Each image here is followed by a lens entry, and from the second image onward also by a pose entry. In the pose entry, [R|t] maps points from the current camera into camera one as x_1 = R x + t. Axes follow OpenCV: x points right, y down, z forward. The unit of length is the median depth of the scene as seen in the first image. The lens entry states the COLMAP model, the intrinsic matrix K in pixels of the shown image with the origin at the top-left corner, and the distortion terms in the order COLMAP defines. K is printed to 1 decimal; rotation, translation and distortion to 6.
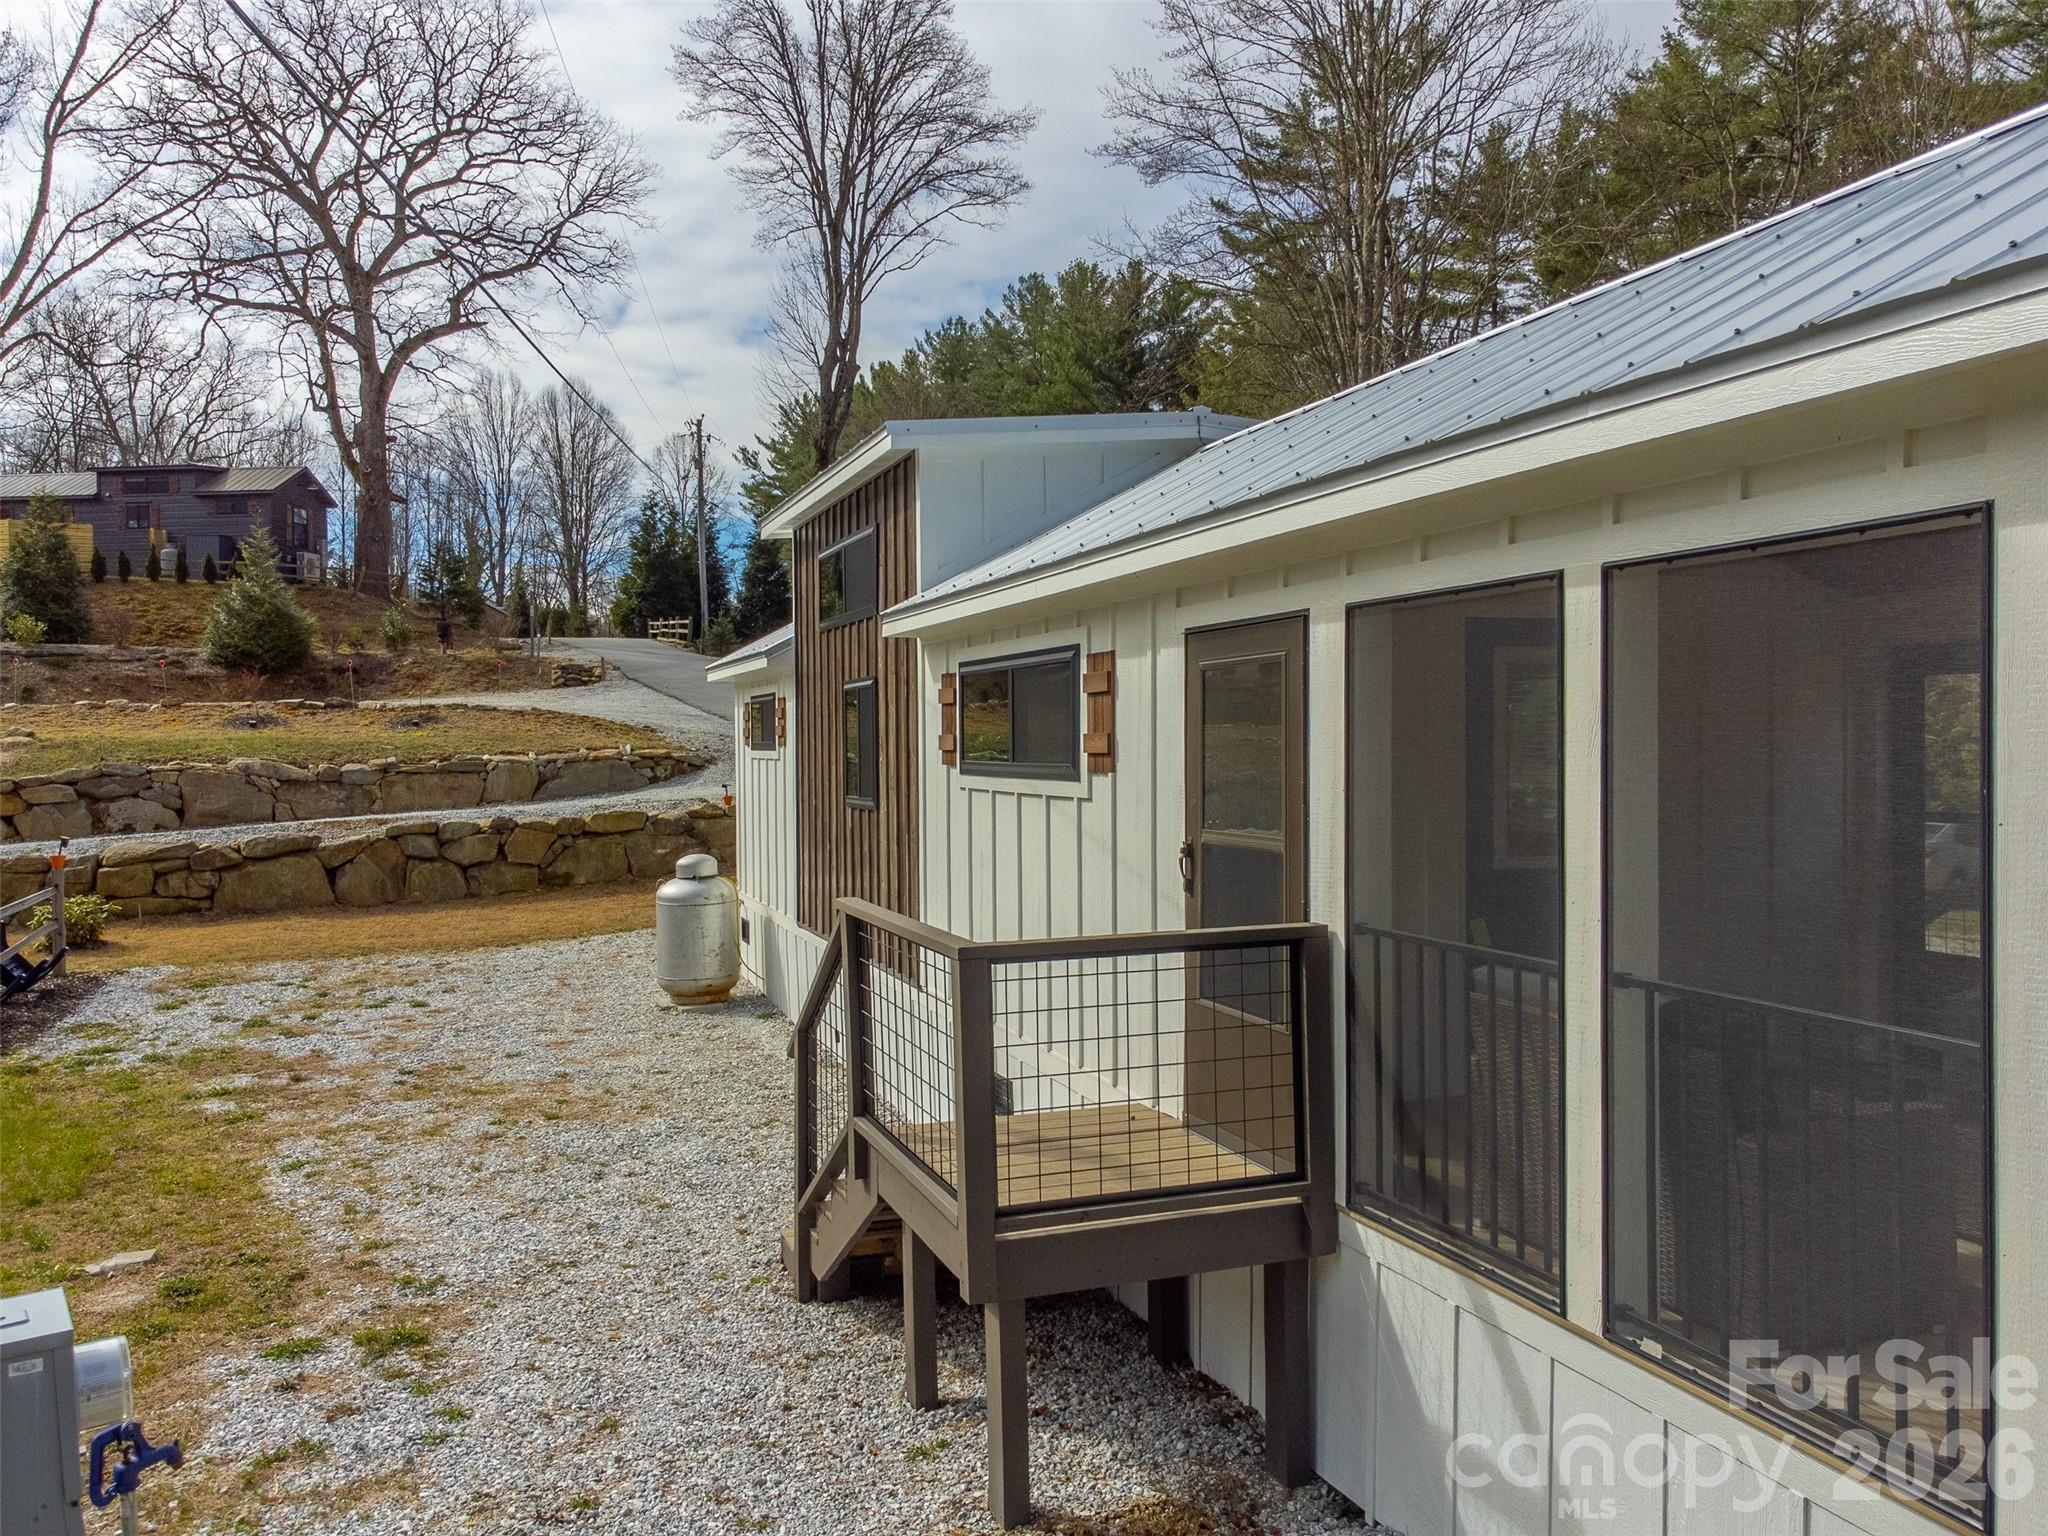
lens RADIAL K [[1563.0, 0, 986.9], [0, 1563.0, 744.4], [0, 0, 1]] dist [0.022575, 0.007092]
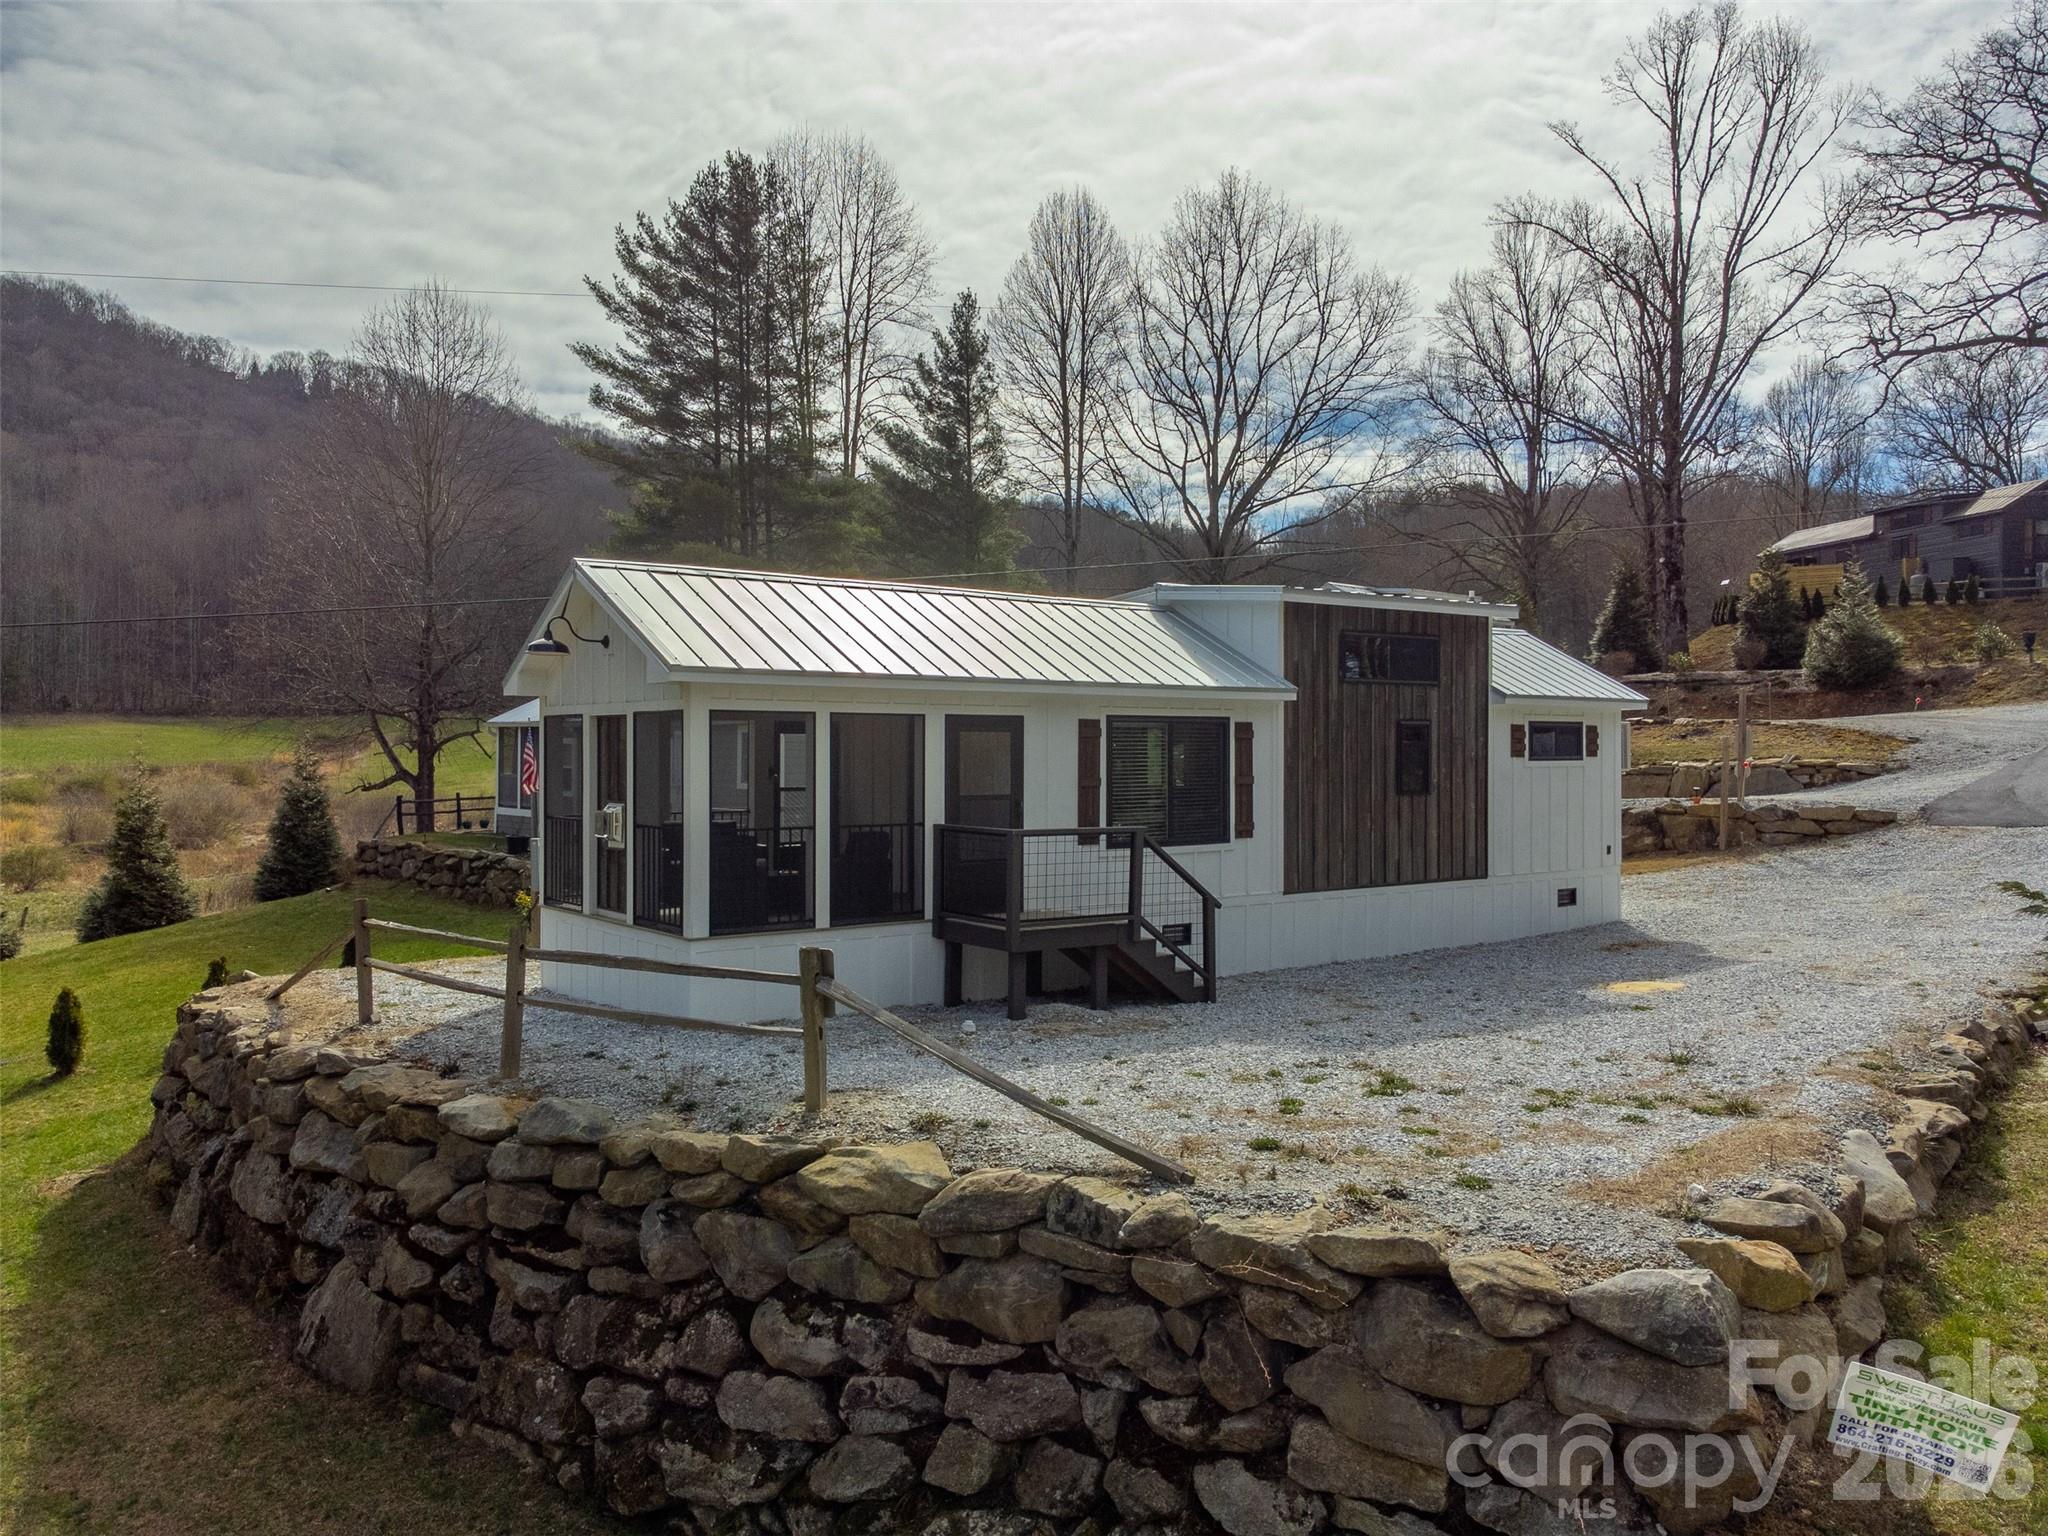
lens RADIAL K [[1537.9, 0, 1016.4], [0, 1537.9, 742.9], [0, 0, 1]] dist [0.013567, 0.020773]
pose [[0.314693, 0.002684, -0.949190, 0.358403], [-0.003755, 0.999992, 0.001583, -0.004302], [0.949186, 0.003066, 0.314701, 0.046995]]
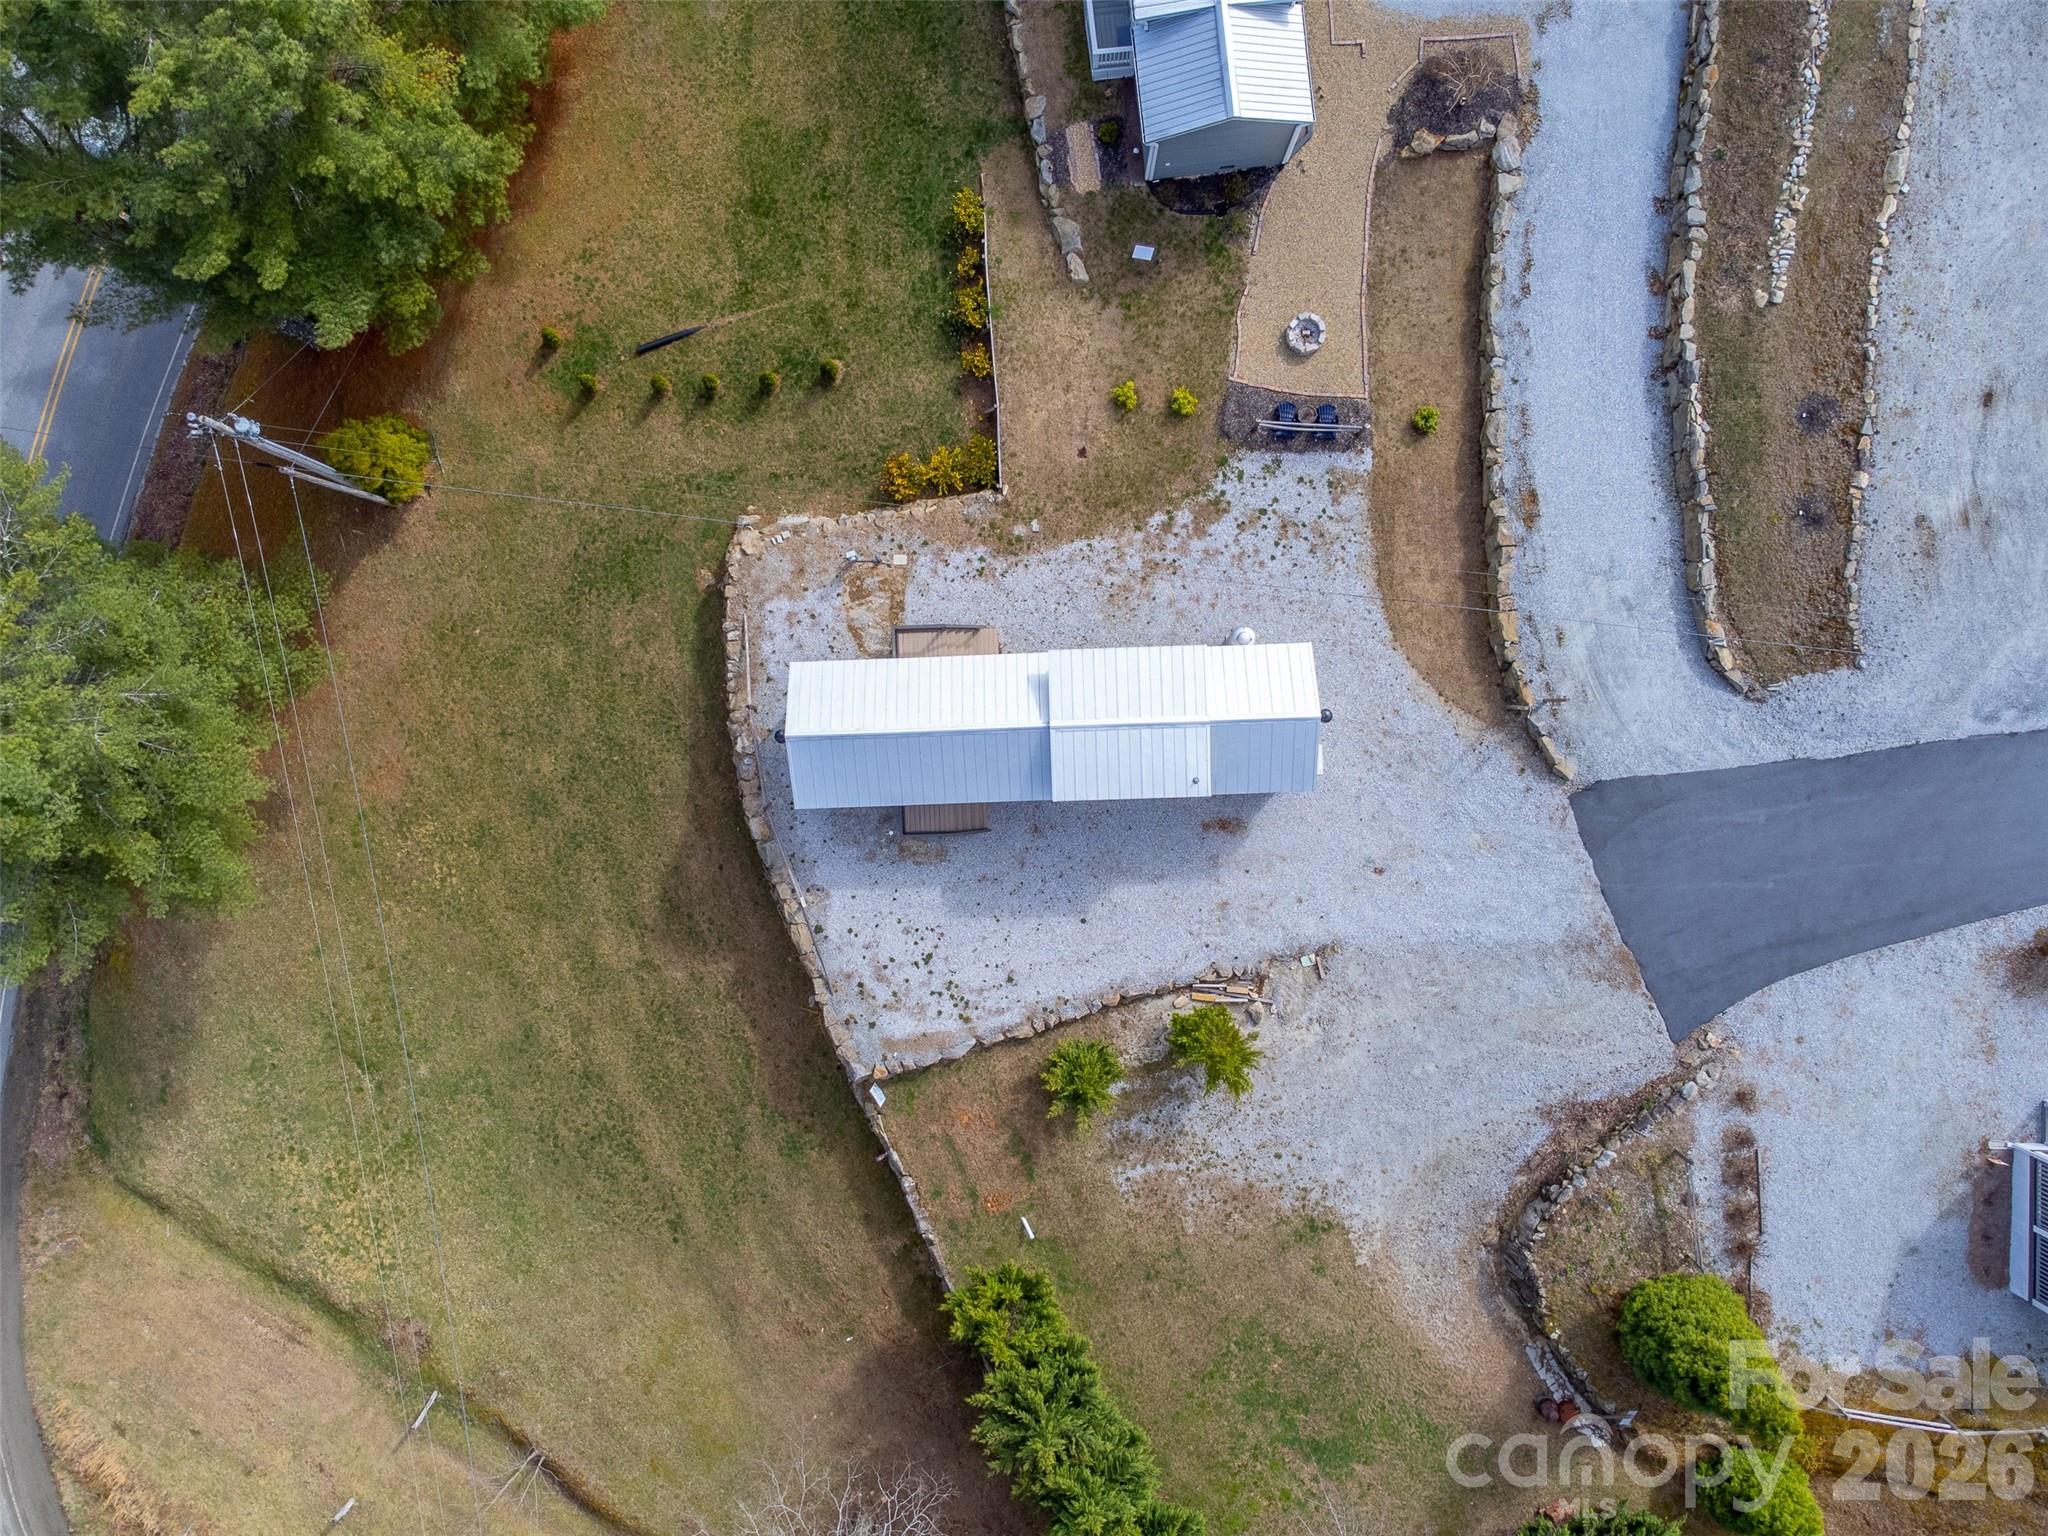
lens RADIAL K [[1578.8, 0, 978.5], [0, 1578.8, 771.5], [0, 0, 1]] dist [0.015280, 0.001478]
pose [[-0.284992, 0.958342, 0.018991, 0.046205], [0.029628, -0.010996, 0.999501, -0.869323], [0.958072, 0.285413, -0.025260, 0.181905]]
